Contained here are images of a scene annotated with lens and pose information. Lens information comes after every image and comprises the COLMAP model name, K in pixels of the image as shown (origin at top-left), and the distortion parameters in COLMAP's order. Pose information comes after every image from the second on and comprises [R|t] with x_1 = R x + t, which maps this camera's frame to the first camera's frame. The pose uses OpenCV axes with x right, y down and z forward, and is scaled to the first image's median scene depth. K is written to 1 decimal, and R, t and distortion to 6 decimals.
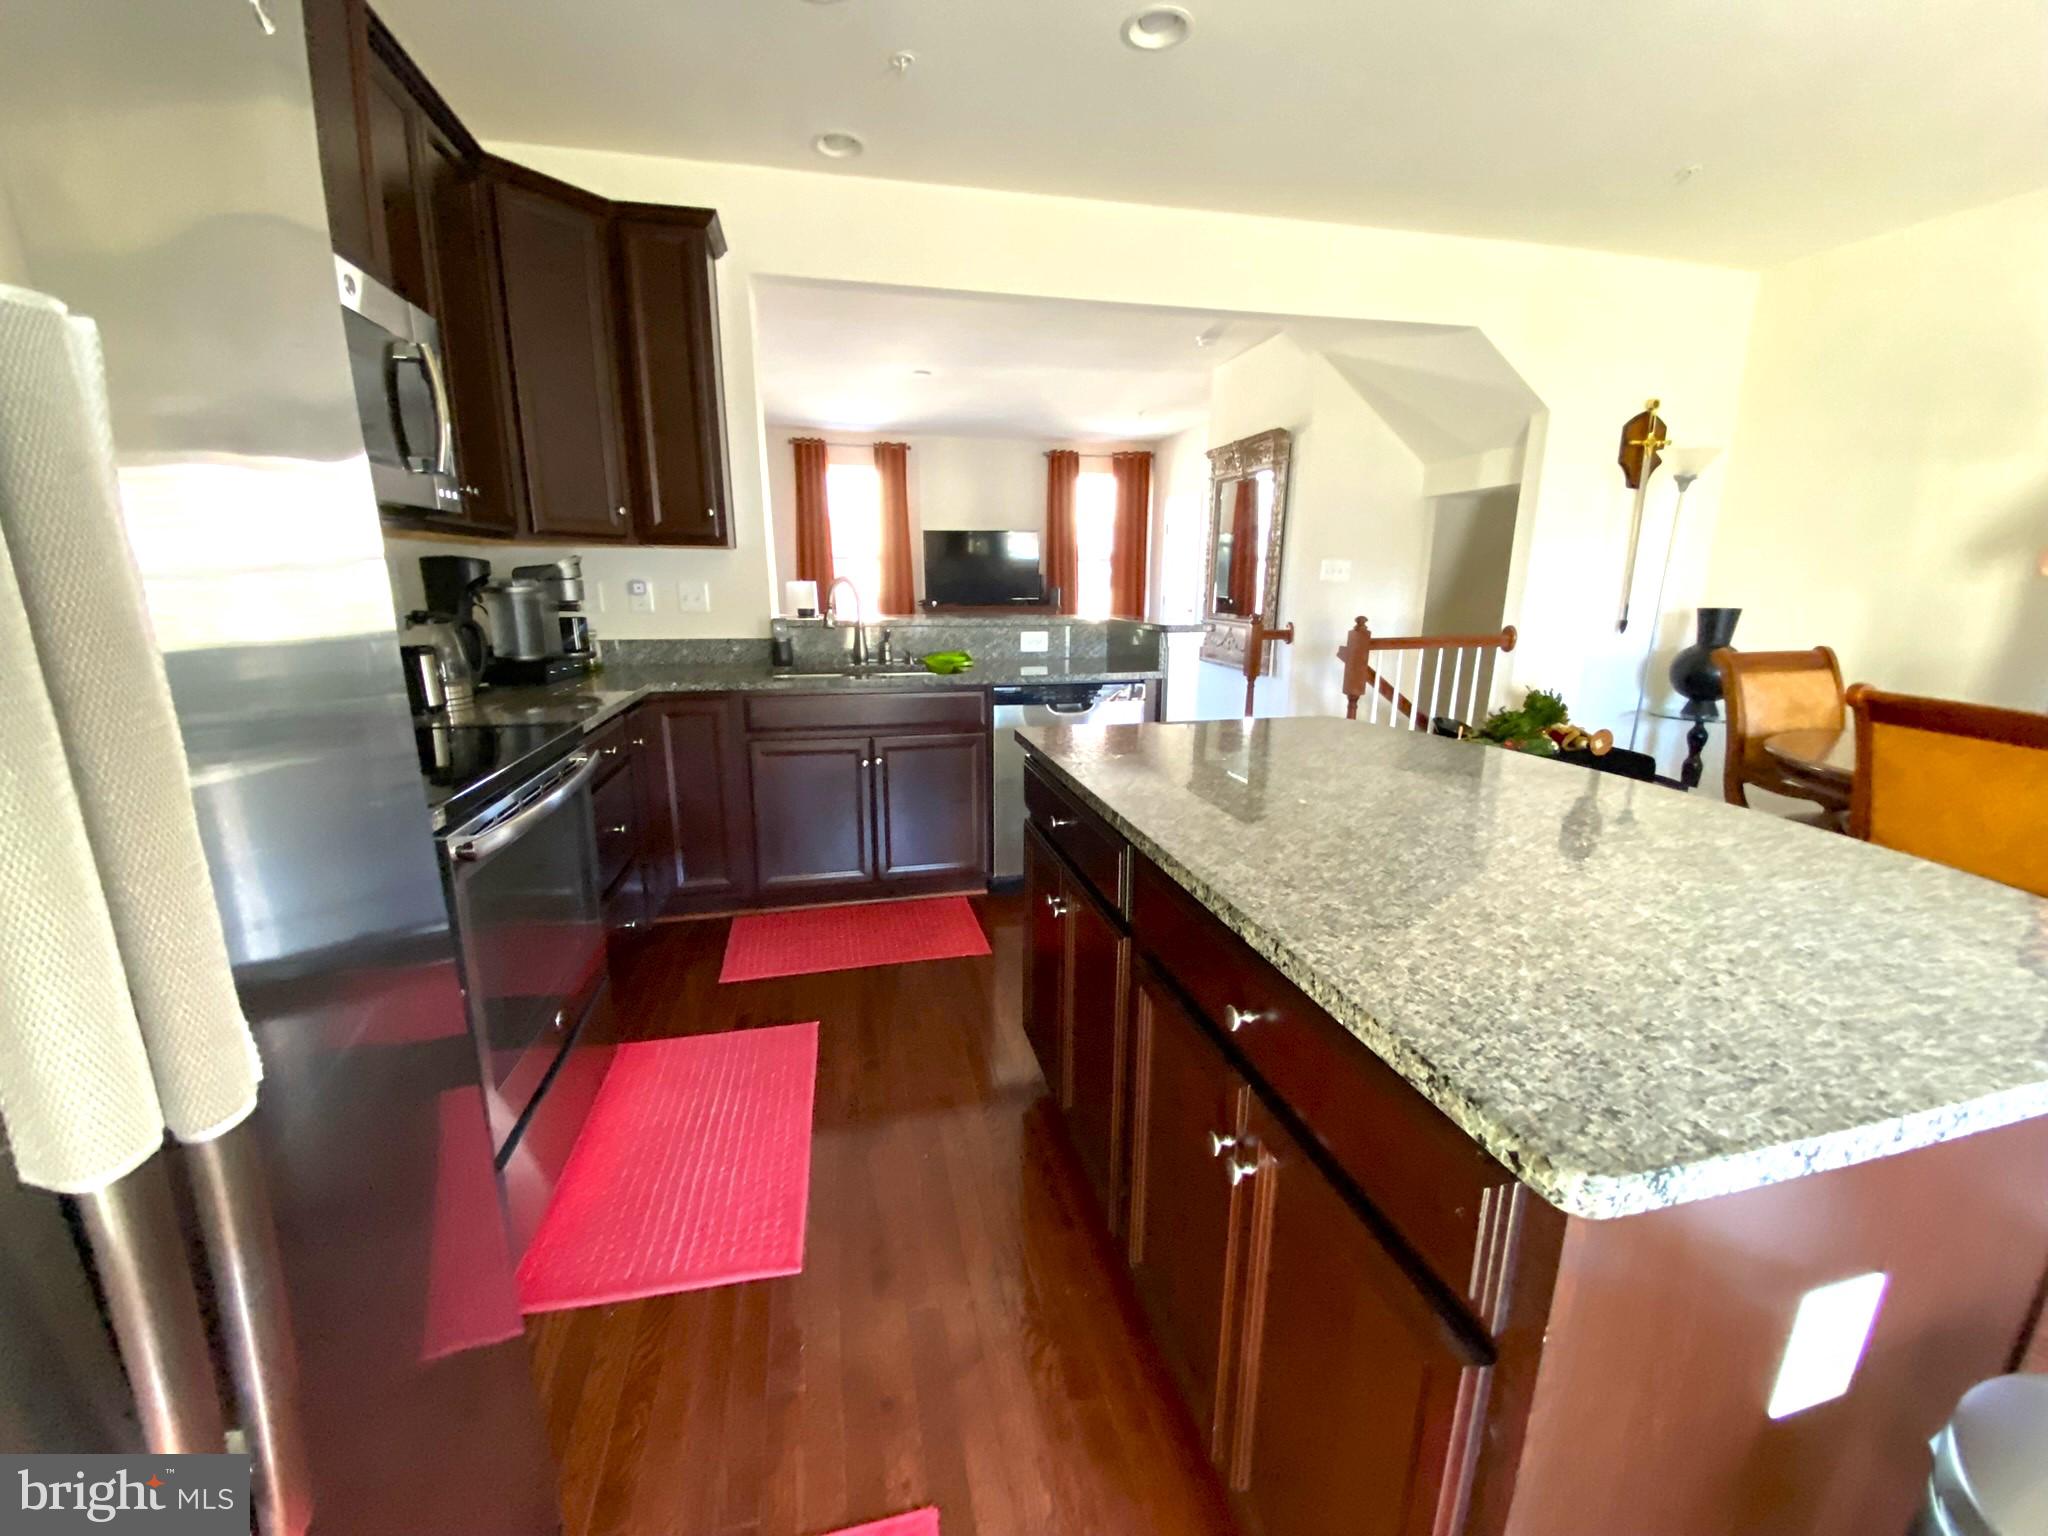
lens RADIAL K [[827.2, 0, 1017.9], [0, 827.2, 771.3], [0, 0, 1]] dist [0.004359, -0.008867]
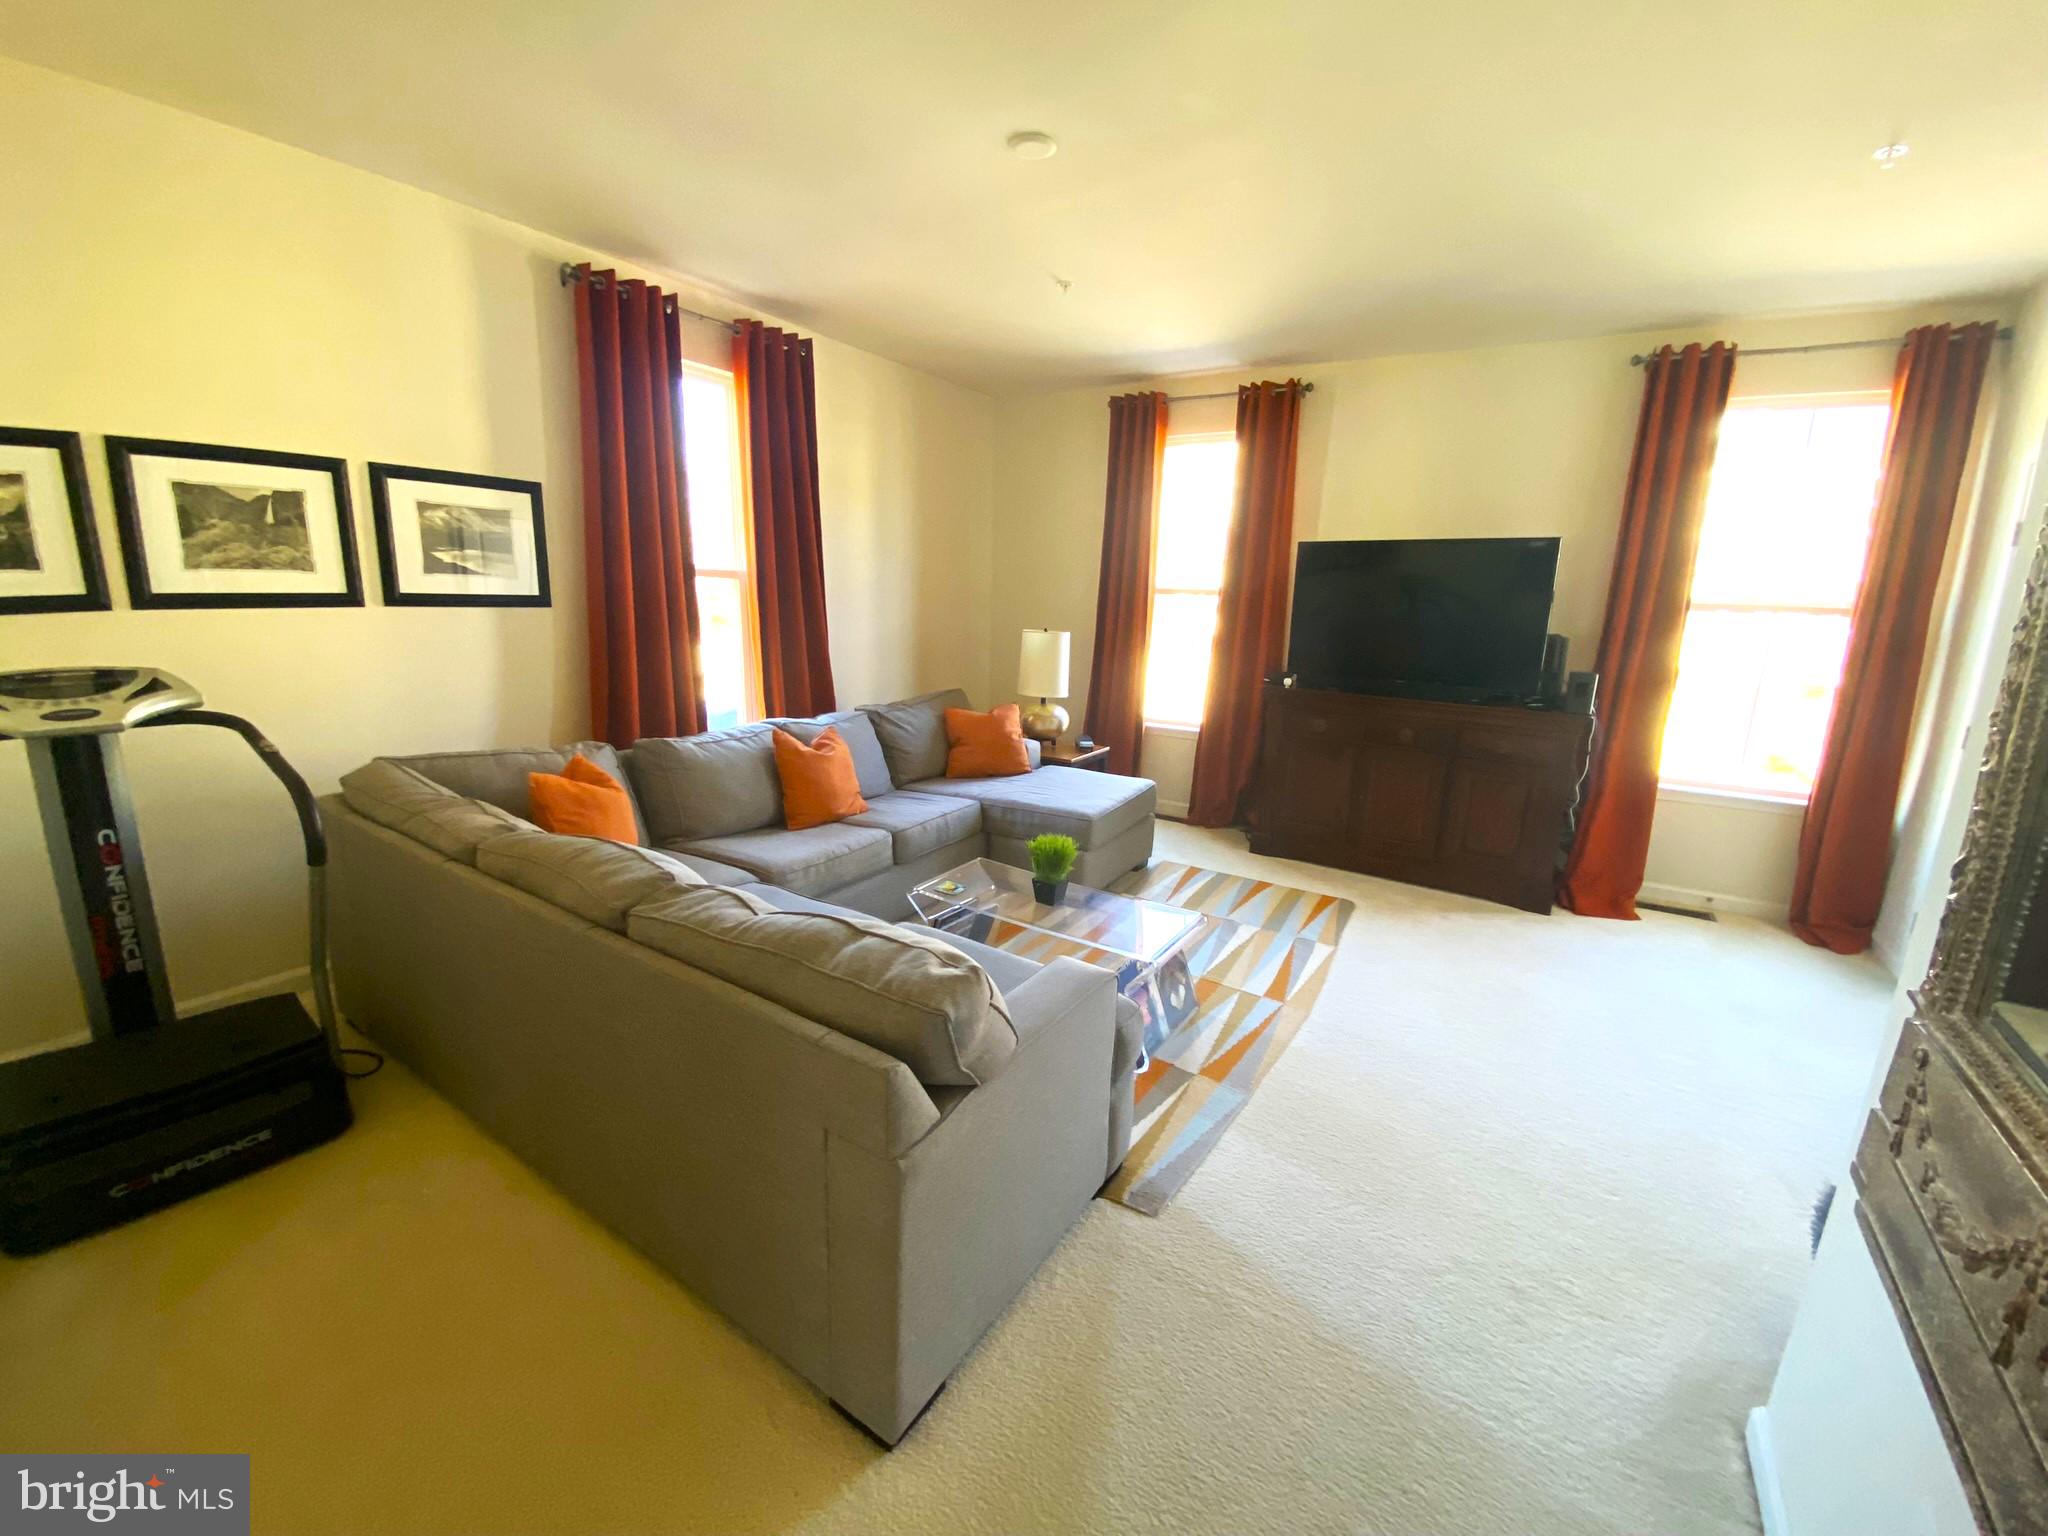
lens RADIAL K [[827.2, 0, 1023.9], [0, 827.2, 759.8], [0, 0, 1]] dist [0.004359, -0.008867]
pose [[0.701771, 0.165390, -0.692939, 0.250245], [-0.189972, 0.980902, 0.041728, -0.253289], [0.686607, 0.102356, 0.719788, 0.902148]]
